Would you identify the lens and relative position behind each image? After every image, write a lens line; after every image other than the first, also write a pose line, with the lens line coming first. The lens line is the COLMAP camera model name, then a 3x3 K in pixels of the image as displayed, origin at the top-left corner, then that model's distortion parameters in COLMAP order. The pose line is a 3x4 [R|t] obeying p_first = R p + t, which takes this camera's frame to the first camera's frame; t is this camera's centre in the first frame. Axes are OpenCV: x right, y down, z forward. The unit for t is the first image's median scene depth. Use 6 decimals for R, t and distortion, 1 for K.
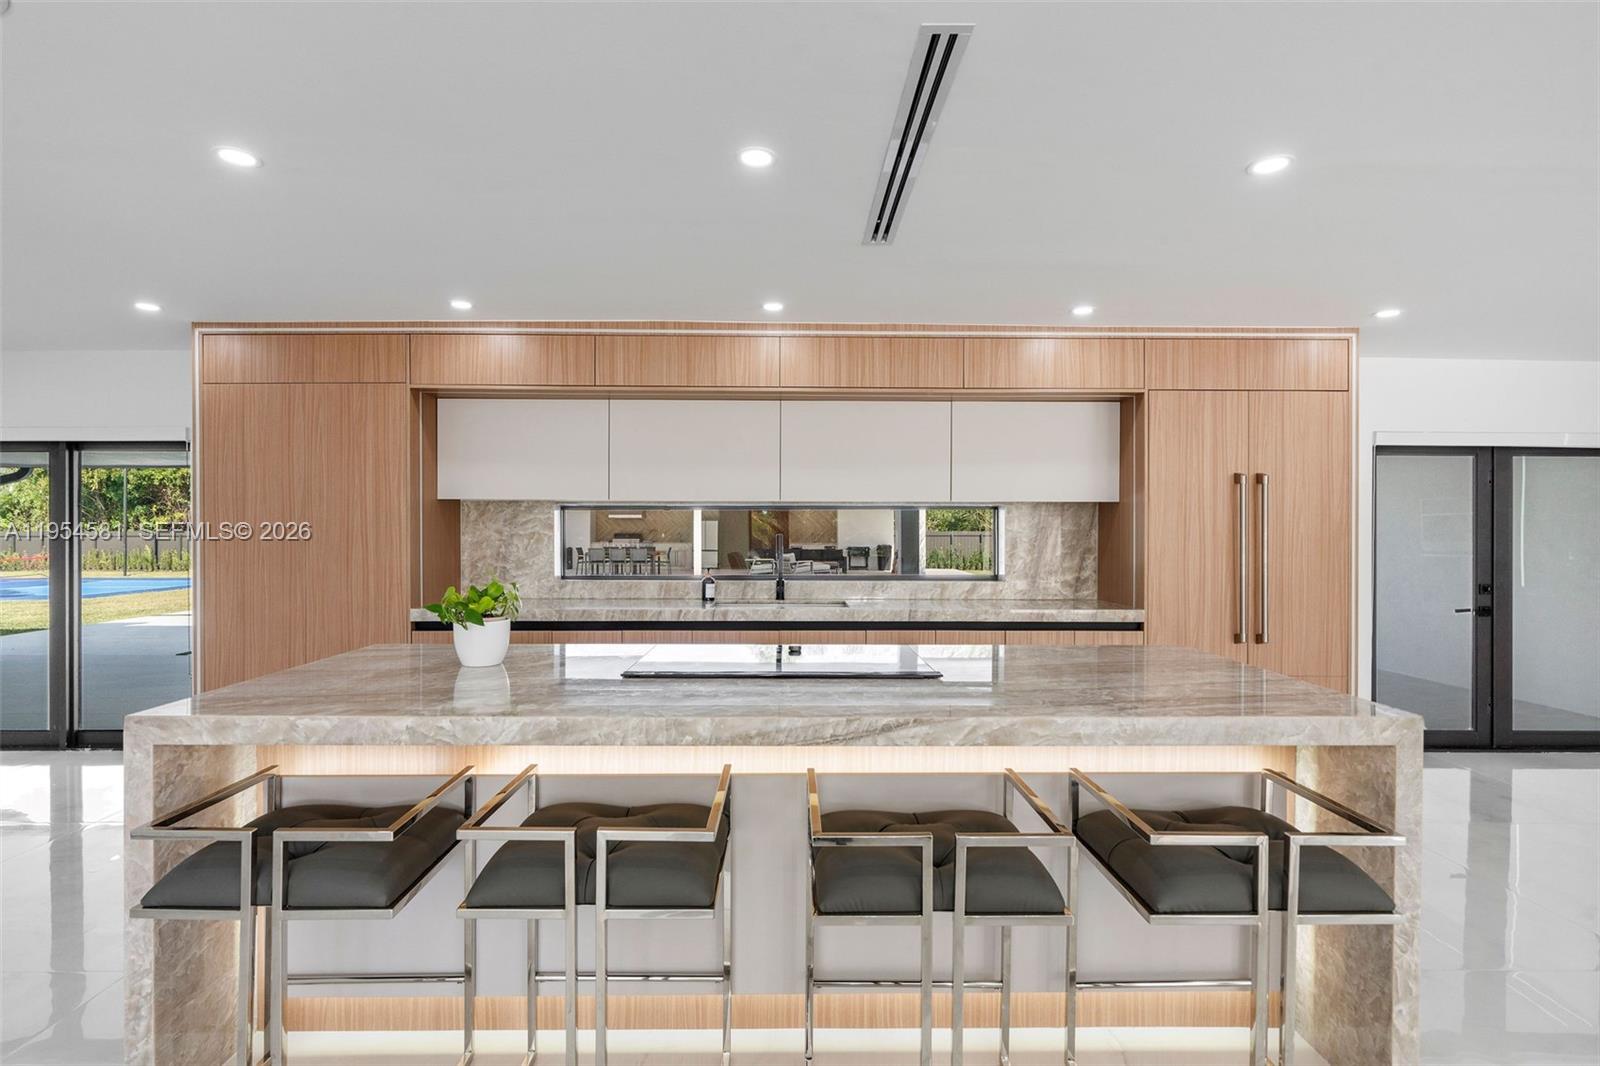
lens RADIAL K [[781.2, 0, 801.9], [0, 781.2, 541.7], [0, 0, 1]] dist [-0.023991, 0.000070]
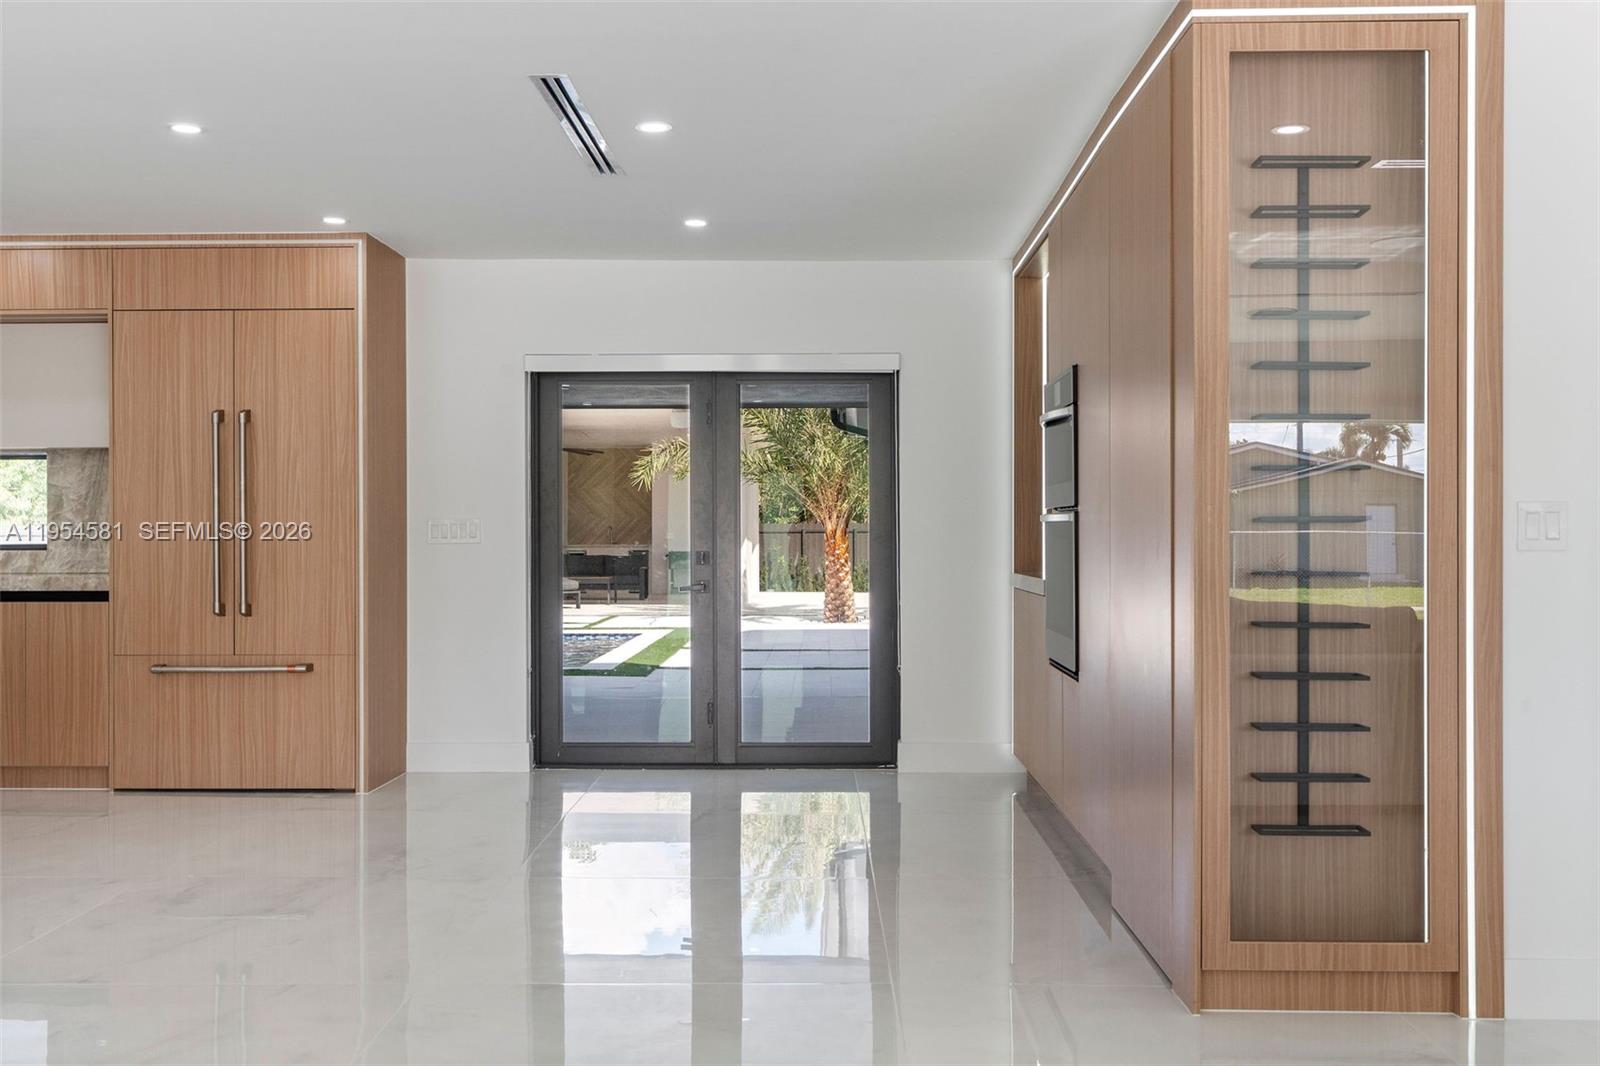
lens RADIAL K [[1527.3, 0, 800.5], [0, 1527.3, 526.9], [0, 0, 1]] dist [0.004353, 0.000000]
pose [[0.999977, -0.006773, 0.000527, 1.177258], [0.006781, 0.999837, -0.016733, 0.067633], [-0.000414, 0.016736, 0.999860, -0.626116]]
